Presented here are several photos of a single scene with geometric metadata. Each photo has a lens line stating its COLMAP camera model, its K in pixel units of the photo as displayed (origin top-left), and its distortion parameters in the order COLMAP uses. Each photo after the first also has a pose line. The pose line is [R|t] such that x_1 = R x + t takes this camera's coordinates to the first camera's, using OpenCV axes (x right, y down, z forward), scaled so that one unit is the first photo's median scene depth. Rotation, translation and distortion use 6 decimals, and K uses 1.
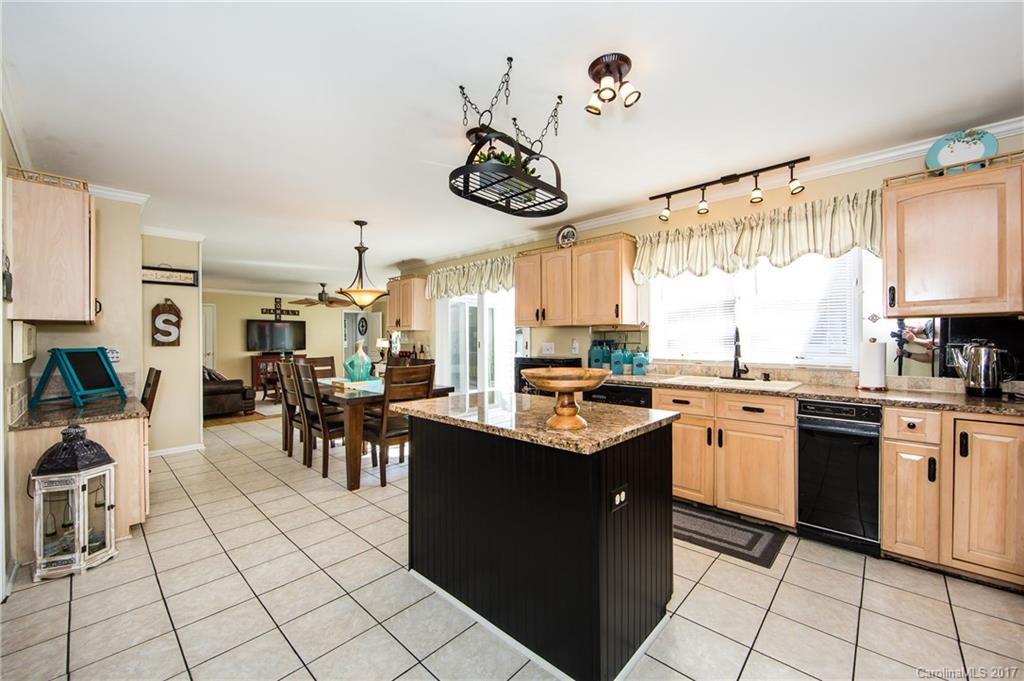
lens RADIAL K [[404.8, 0, 517.7], [0, 404.8, 339.9], [0, 0, 1]] dist [-0.001494, -0.000398]
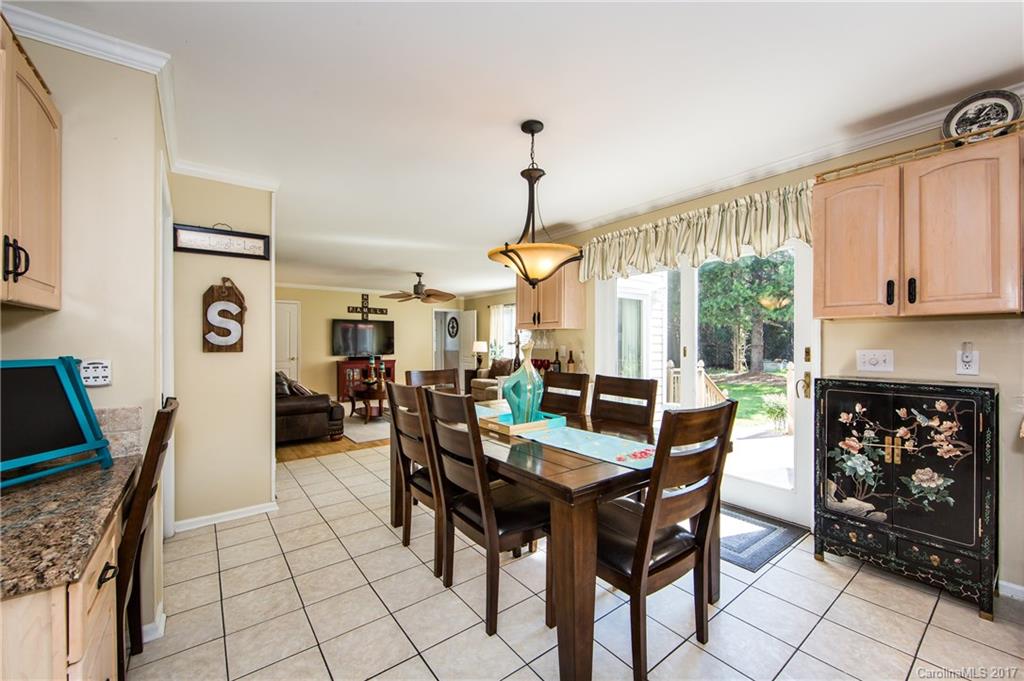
lens RADIAL K [[404.8, 0, 504.4], [0, 404.8, 341.3], [0, 0, 1]] dist [-0.001494, -0.000398]
pose [[0.983436, 0.003464, -0.181221, -0.257001], [-0.004417, 0.999978, -0.004857, -0.000216], [0.181200, 0.005577, 0.983430, 0.366405]]
